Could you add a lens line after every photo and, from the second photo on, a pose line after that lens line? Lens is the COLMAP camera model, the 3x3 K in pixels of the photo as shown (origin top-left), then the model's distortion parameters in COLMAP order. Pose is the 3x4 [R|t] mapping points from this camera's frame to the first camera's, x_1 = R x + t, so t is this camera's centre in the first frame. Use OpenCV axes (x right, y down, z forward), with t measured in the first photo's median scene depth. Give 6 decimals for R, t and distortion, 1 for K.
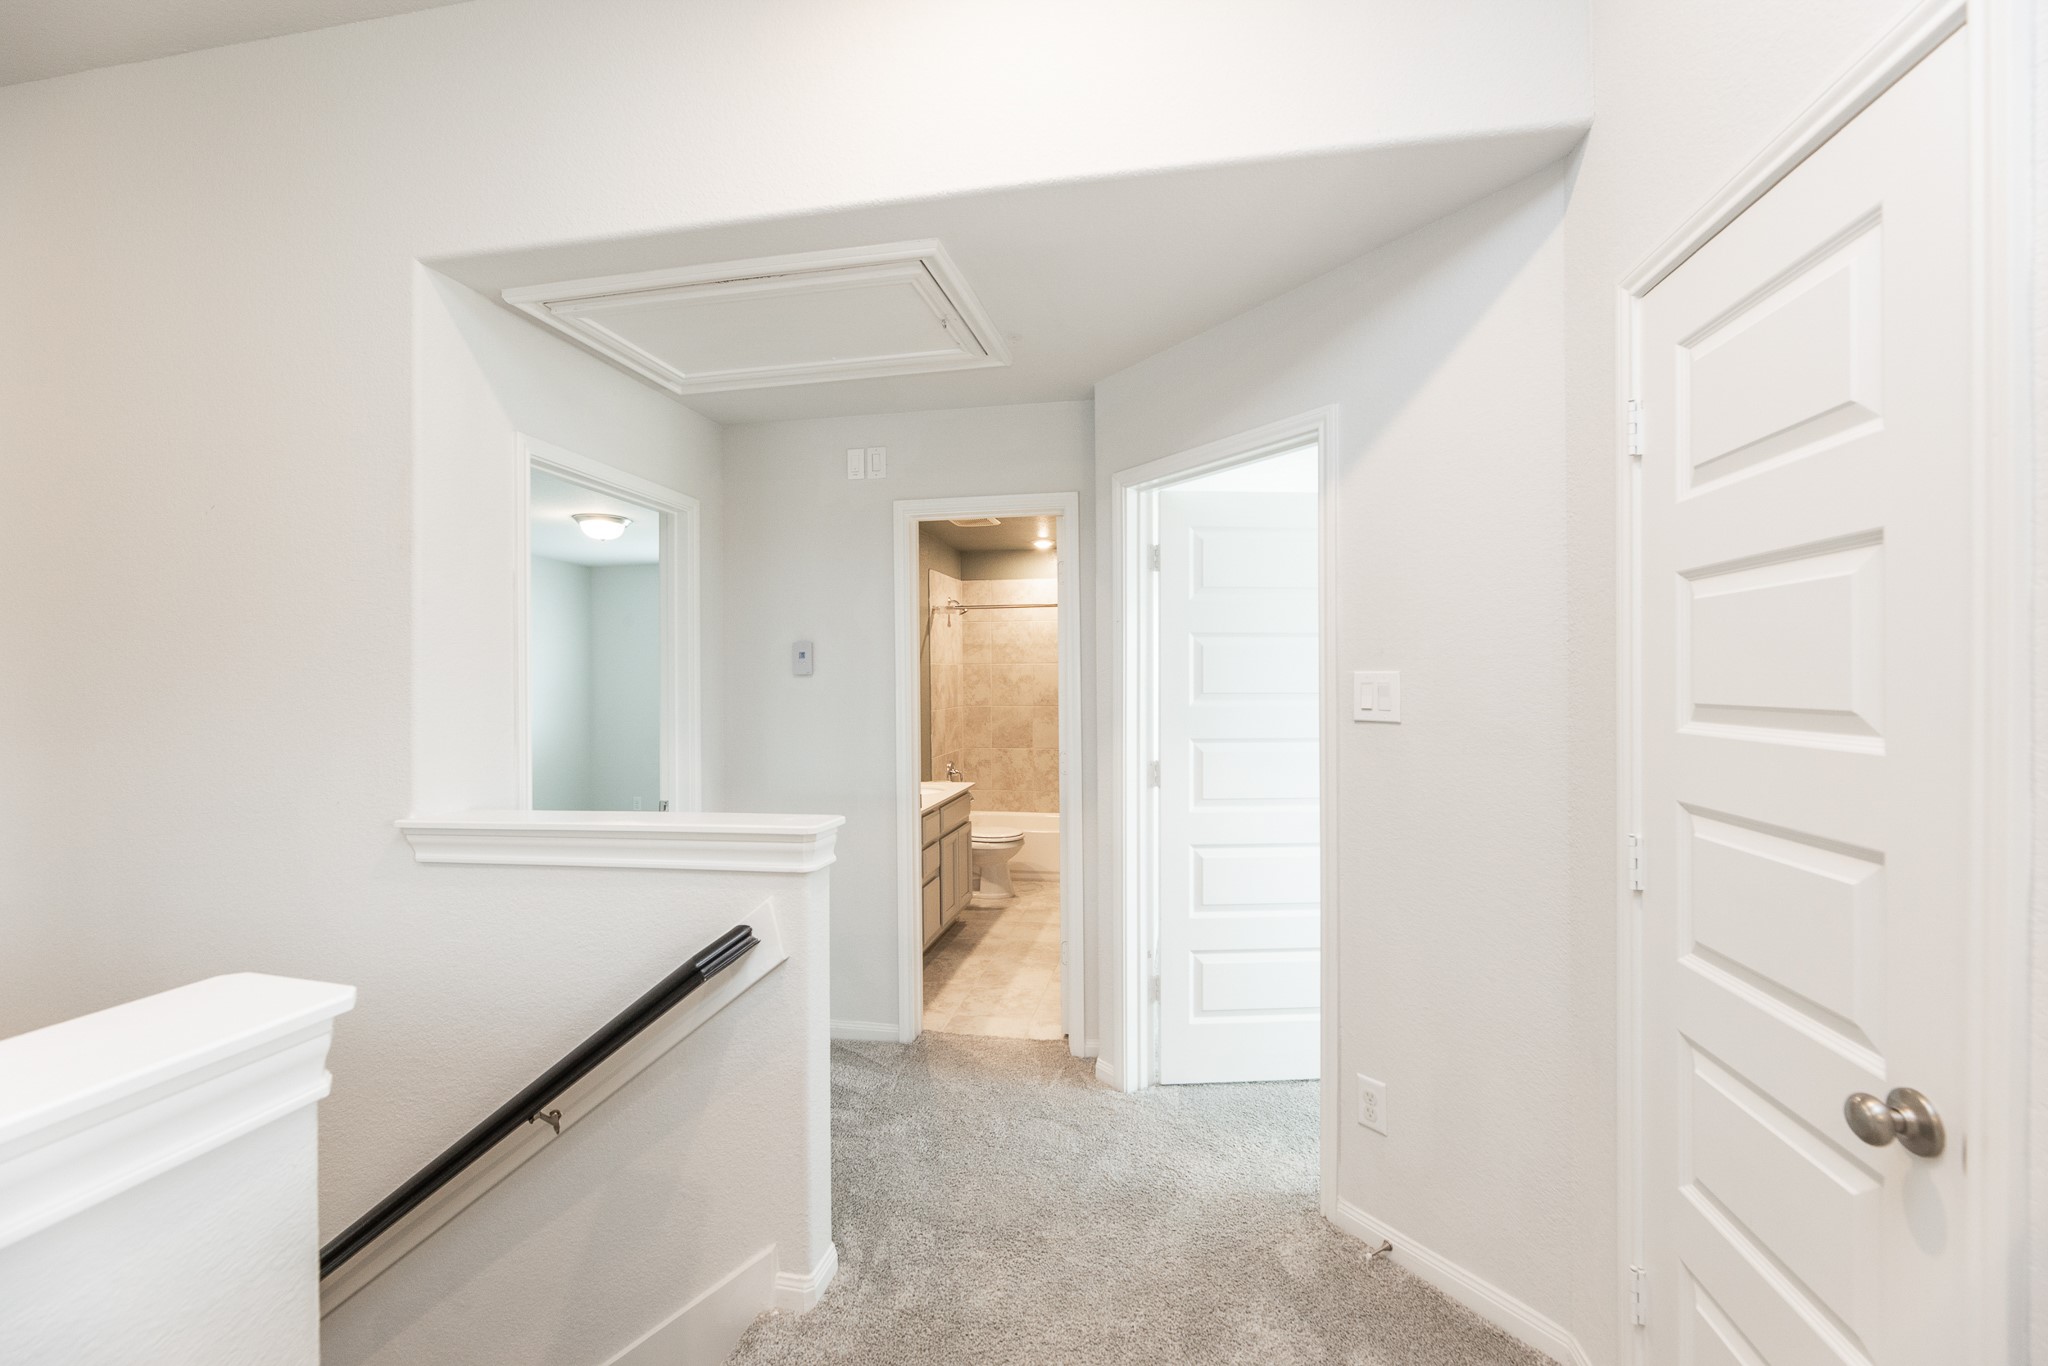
lens RADIAL K [[833.8, 0, 1026.6], [0, 833.8, 685.4], [0, 0, 1]] dist [-0.002726, 0.000073]
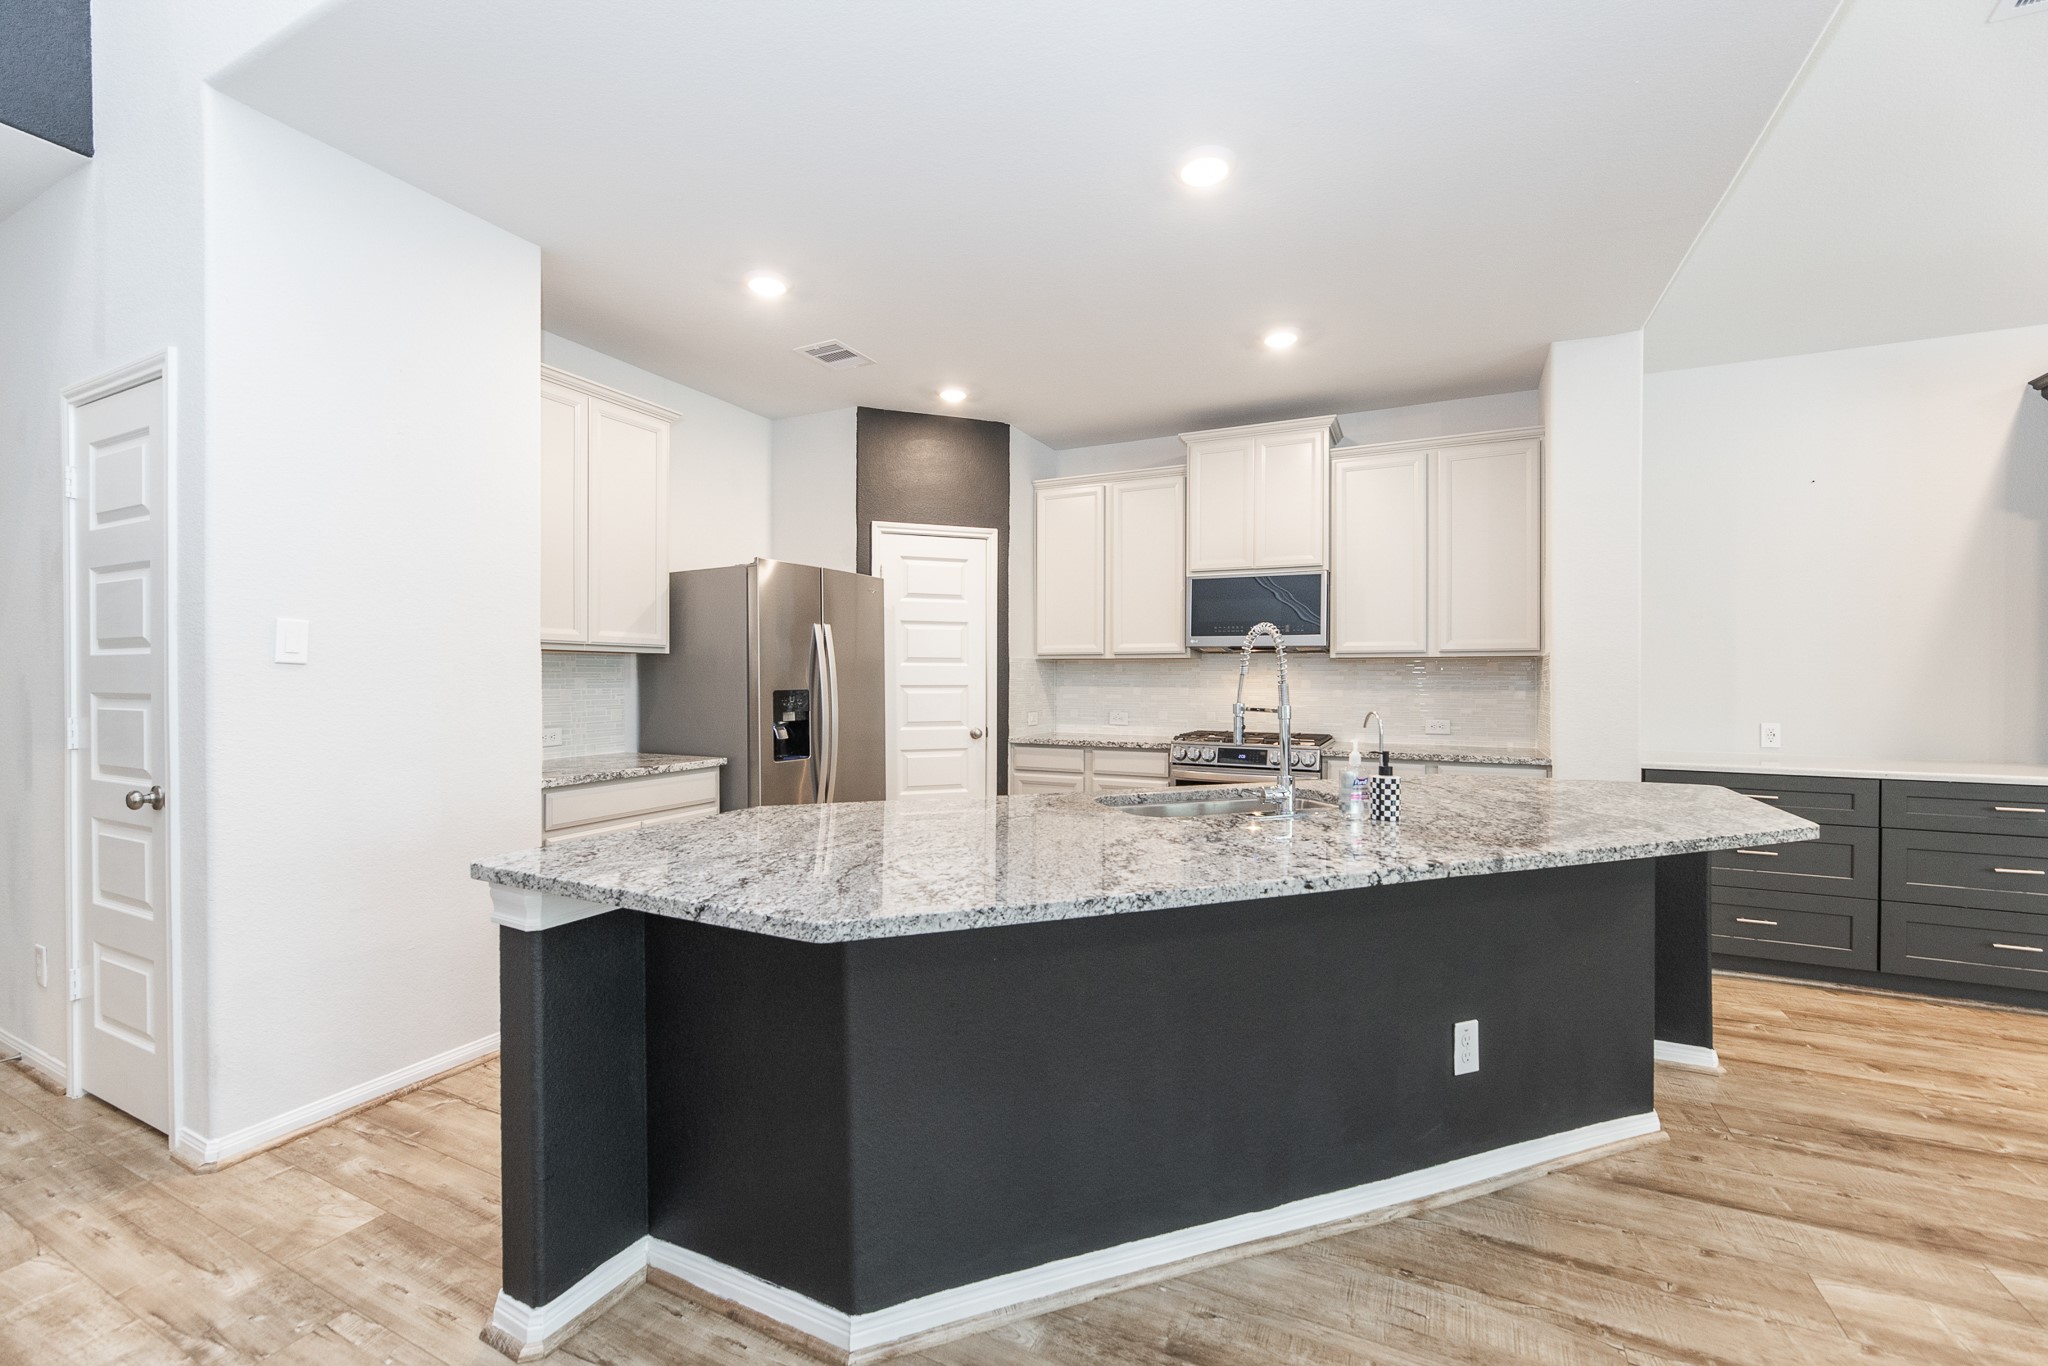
lens RADIAL K [[833.8, 0, 1023.5], [0, 833.8, 679.8], [0, 0, 1]] dist [-0.002726, 0.000073]
pose [[0.264652, -0.002929, 0.964340, -0.456704], [-0.003458, 0.999986, 0.003986, 0.099514], [-0.964338, -0.004390, 0.264638, -1.508945]]
